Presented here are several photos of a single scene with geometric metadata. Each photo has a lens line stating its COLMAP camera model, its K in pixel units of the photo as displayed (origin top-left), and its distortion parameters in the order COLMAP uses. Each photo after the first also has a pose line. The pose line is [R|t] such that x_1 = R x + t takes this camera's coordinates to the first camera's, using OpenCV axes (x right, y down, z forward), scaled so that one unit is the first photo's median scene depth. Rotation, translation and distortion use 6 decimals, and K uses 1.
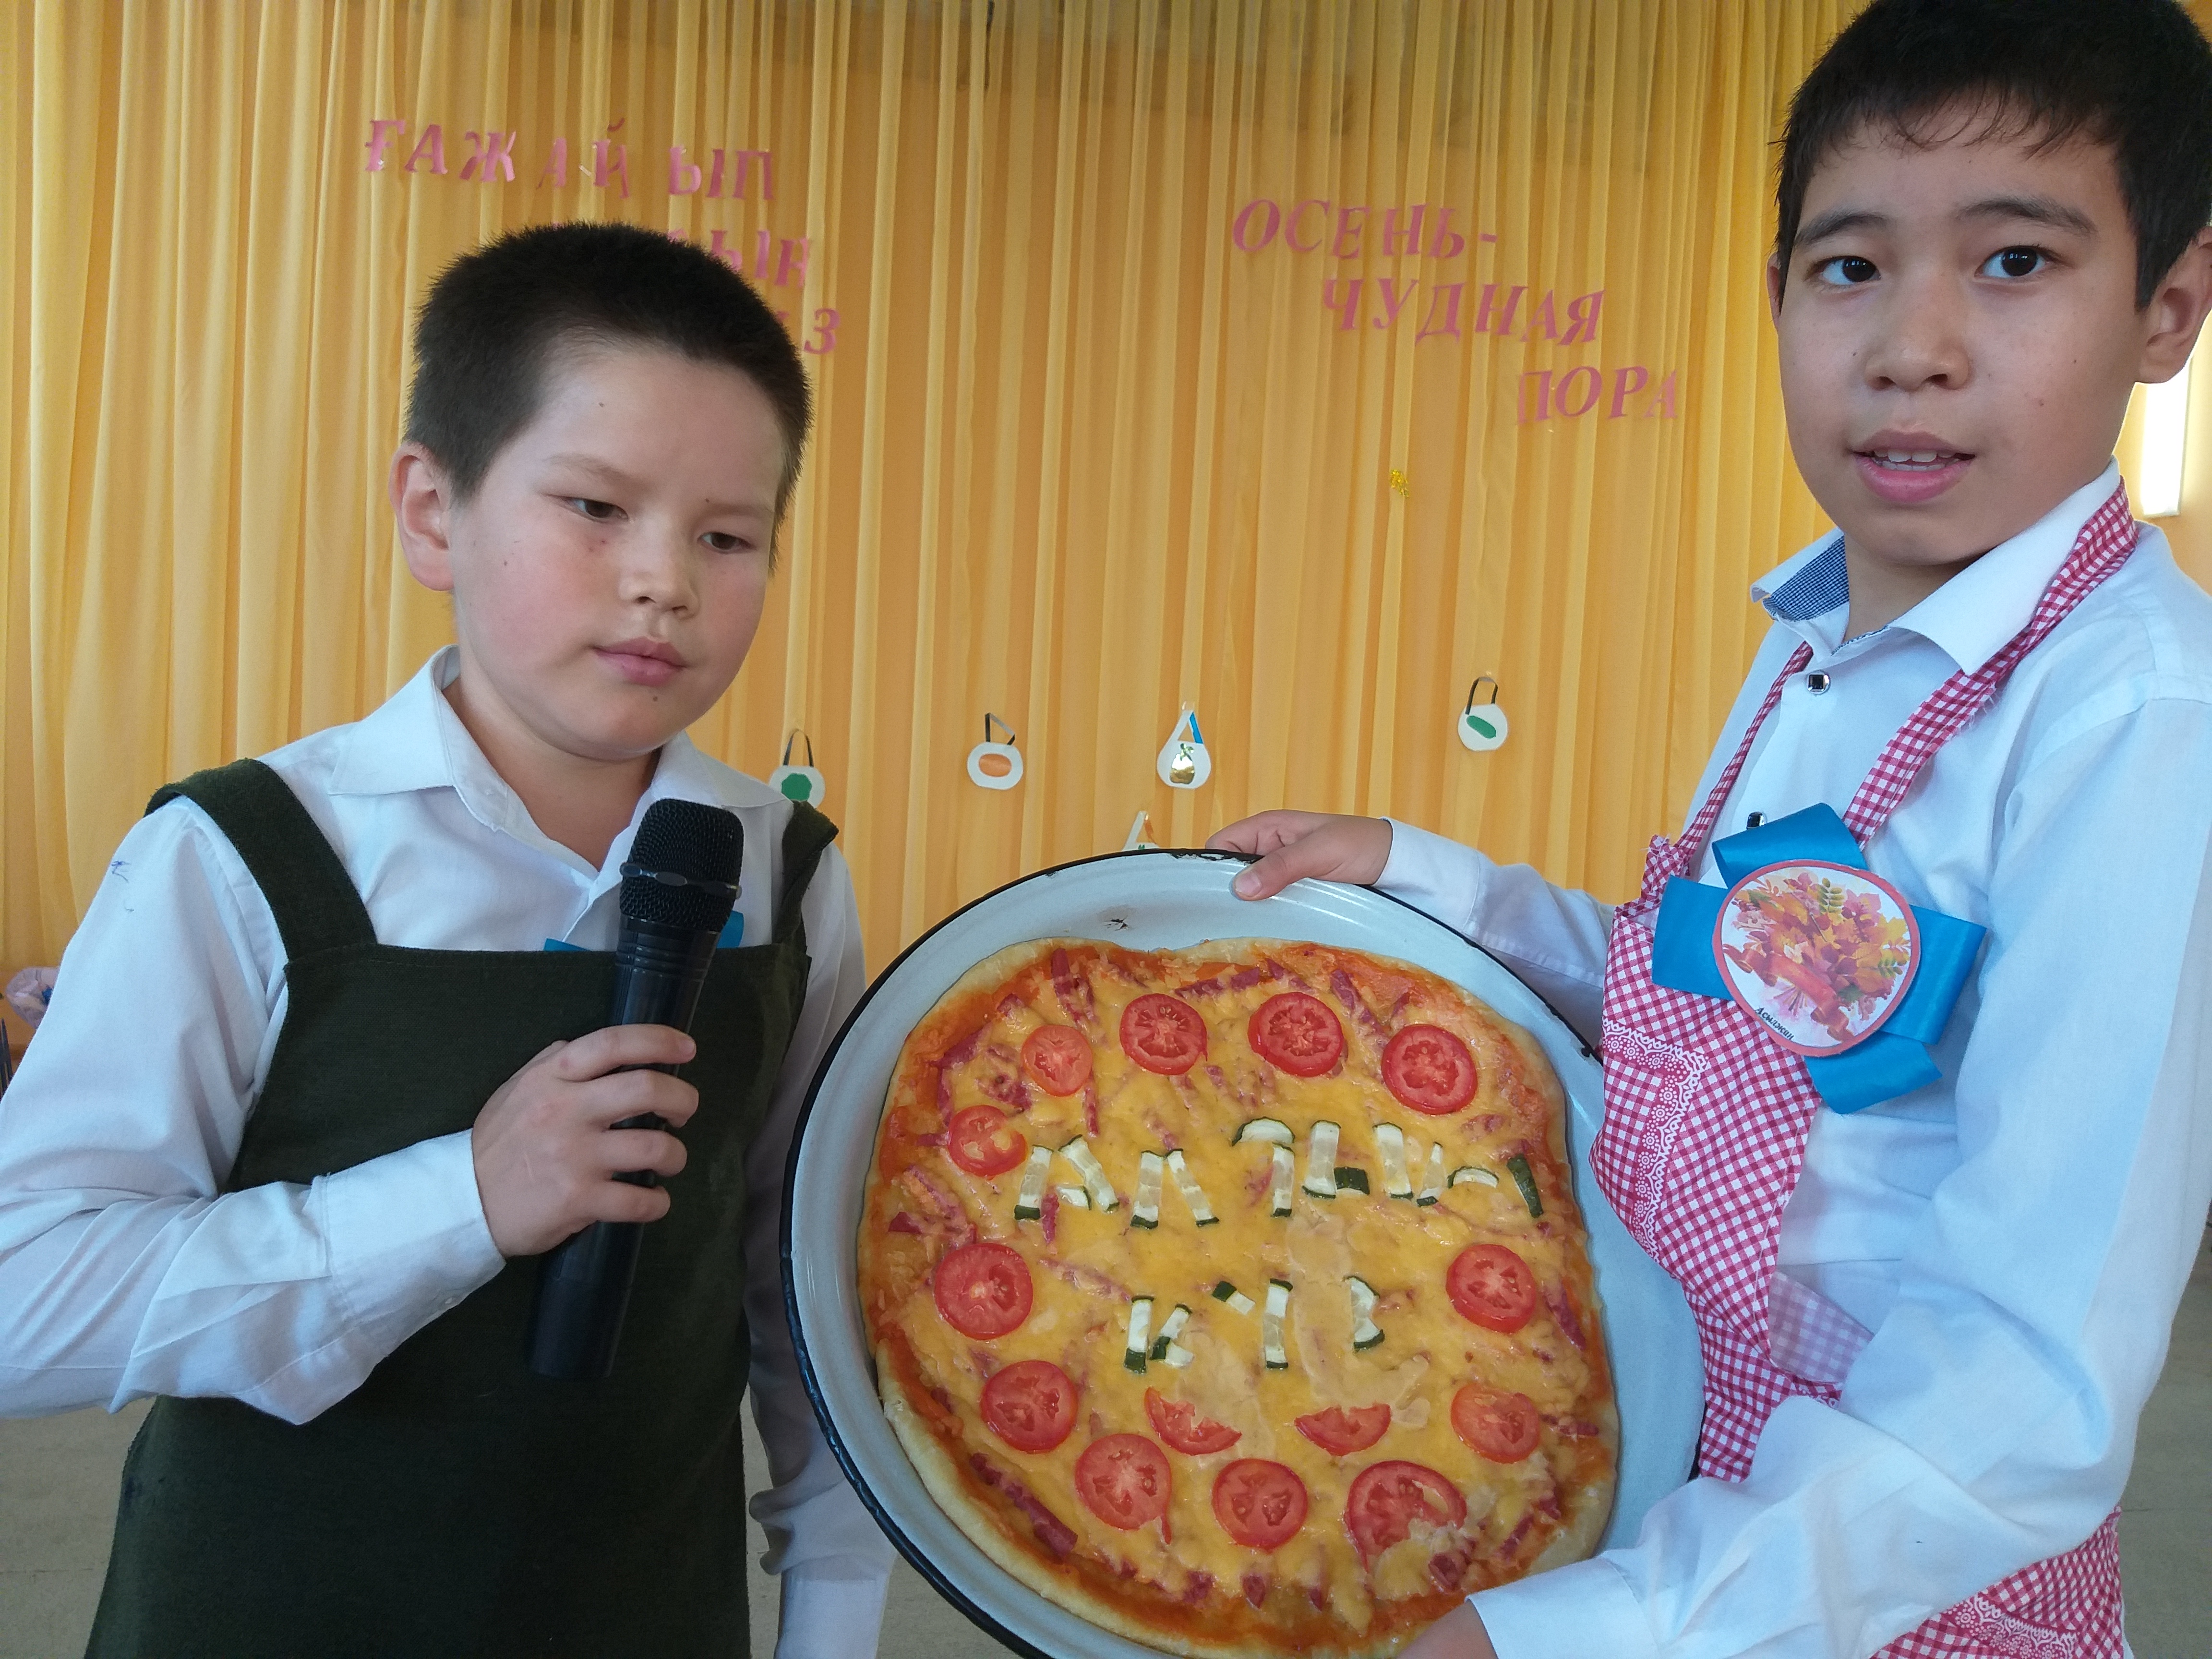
lens RADIAL K [[1678.0, 0, 1098.8], [0, 1678.0, 837.8], [0, 0, 1]] dist [0.117563, -0.254246]
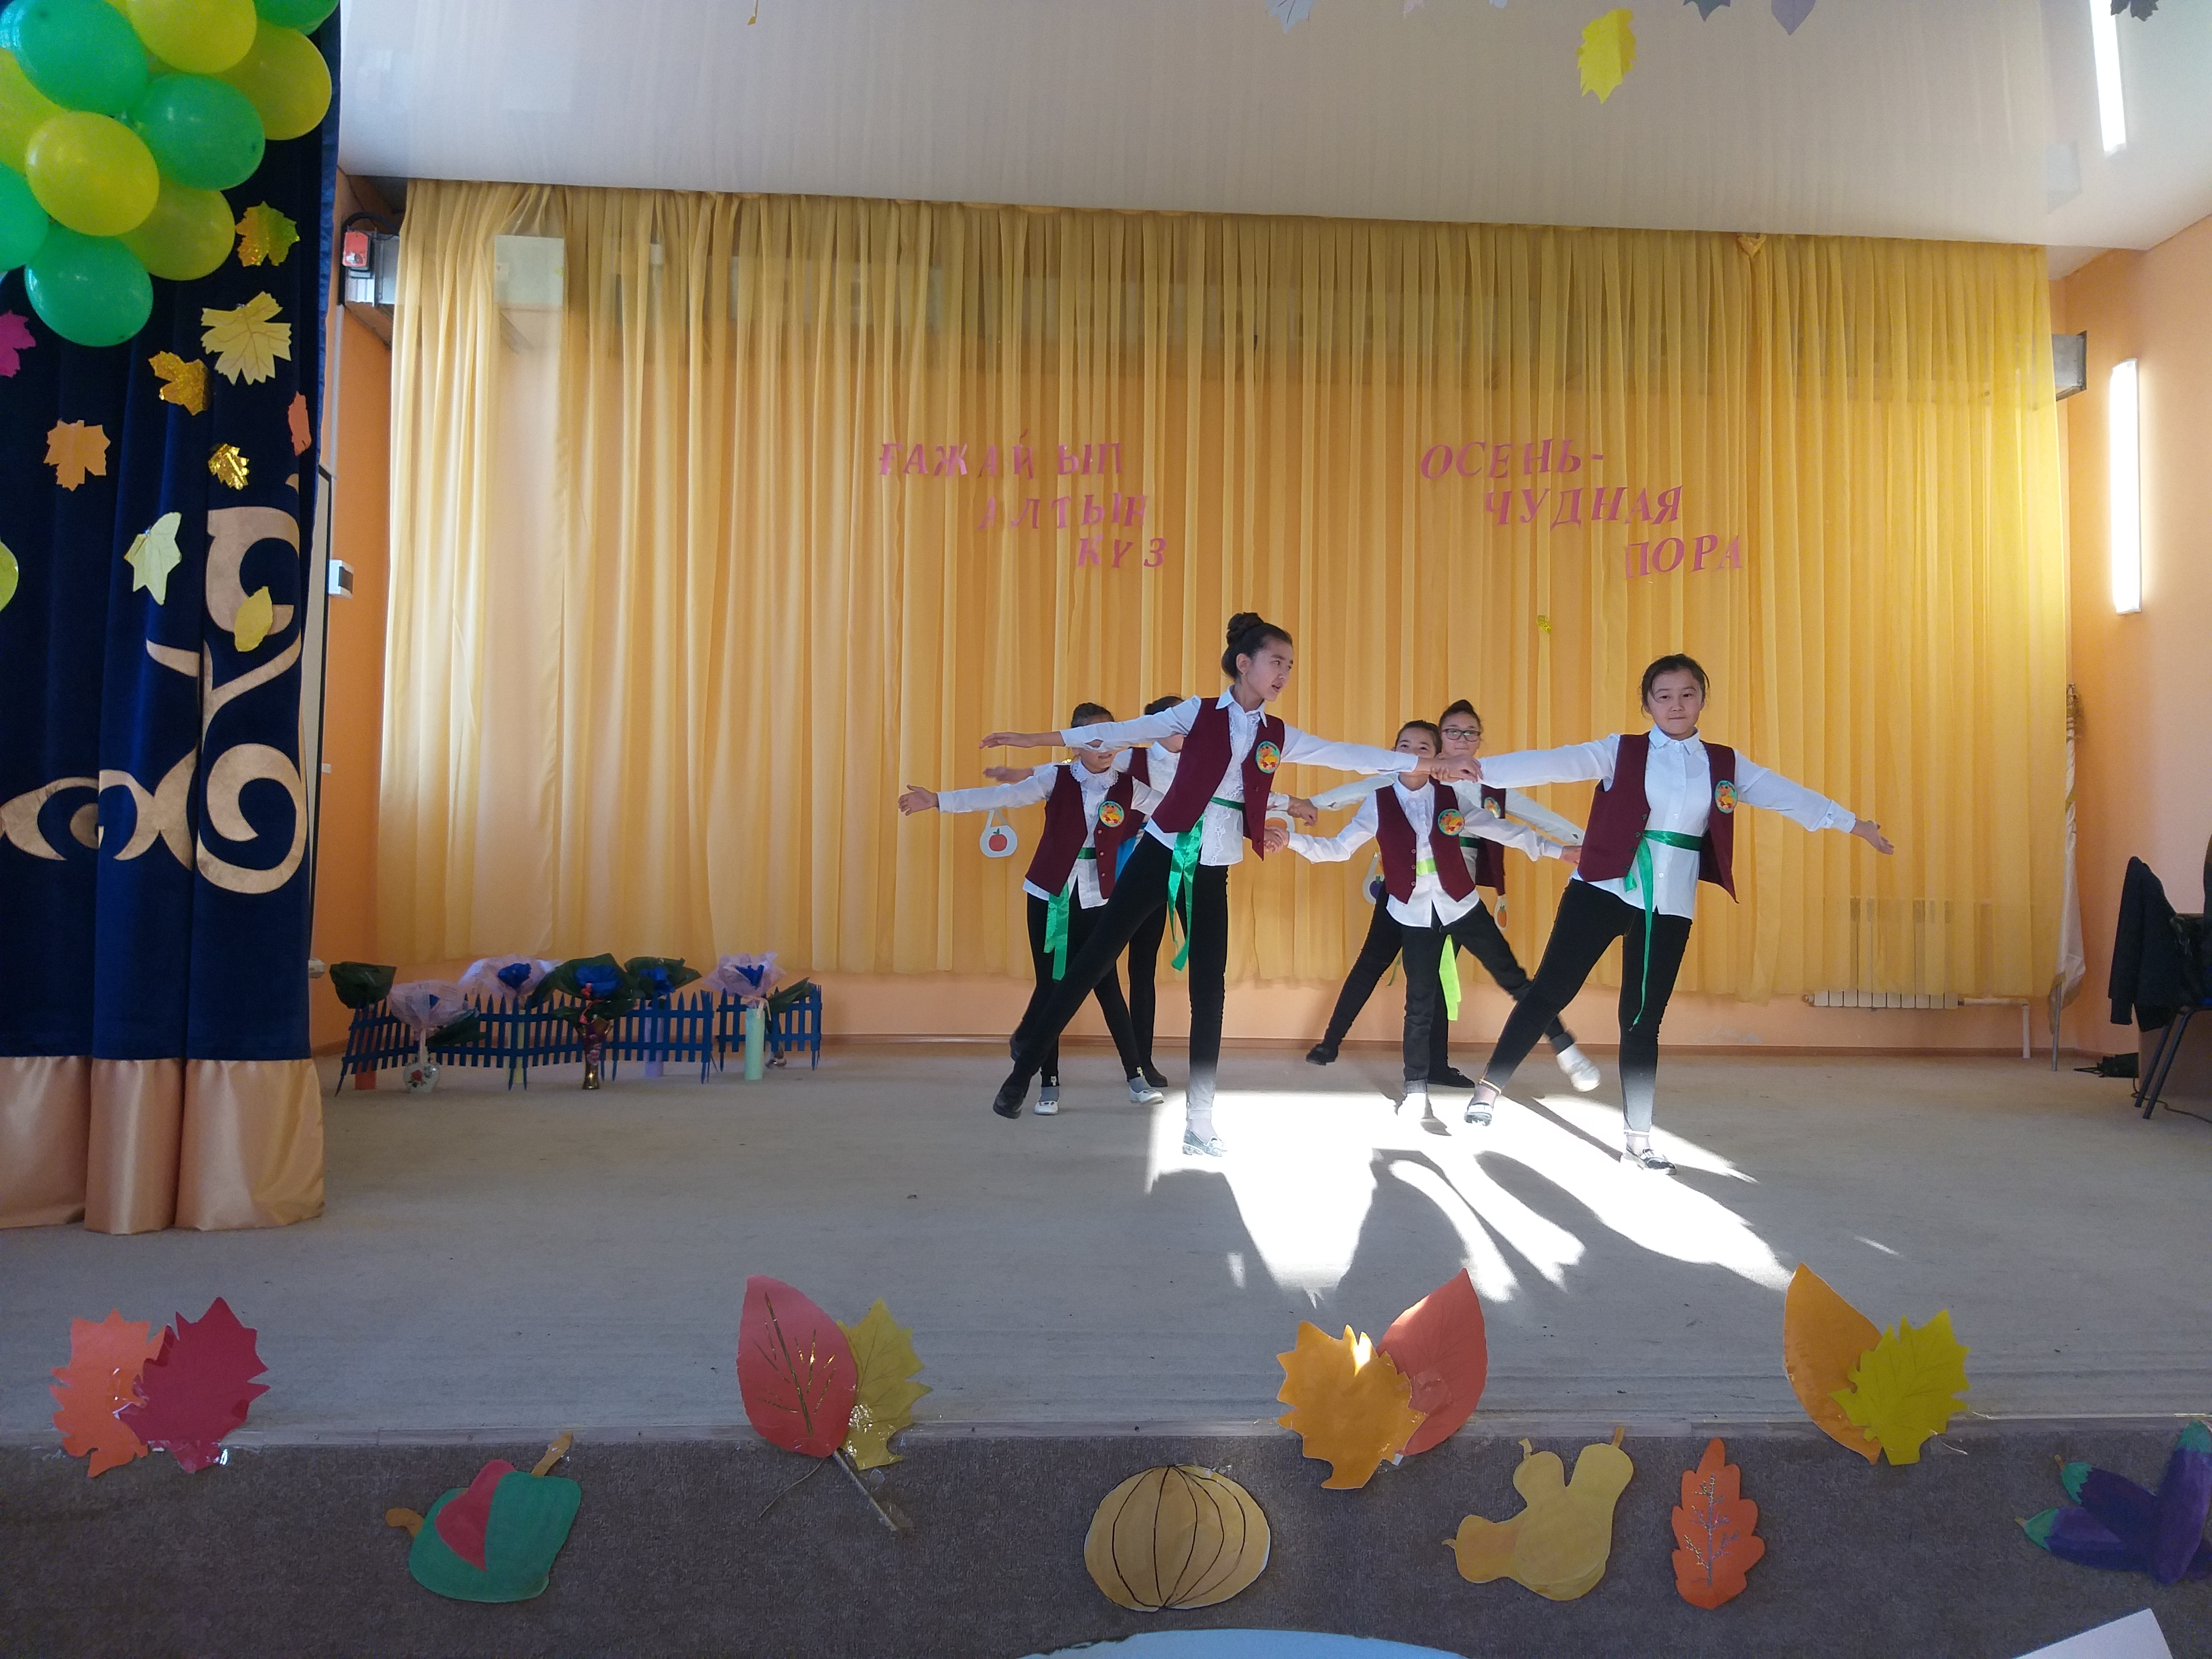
lens RADIAL K [[1699.1, 0, 1106.0], [0, 1699.1, 829.5], [0, 0, 1]] dist [0.056604, -0.110677]
pose [[0.991583, -0.042751, -0.122212, -0.026420], [0.033069, 0.996232, -0.080182, 0.073993], [0.125179, 0.075466, 0.989260, -0.497597]]
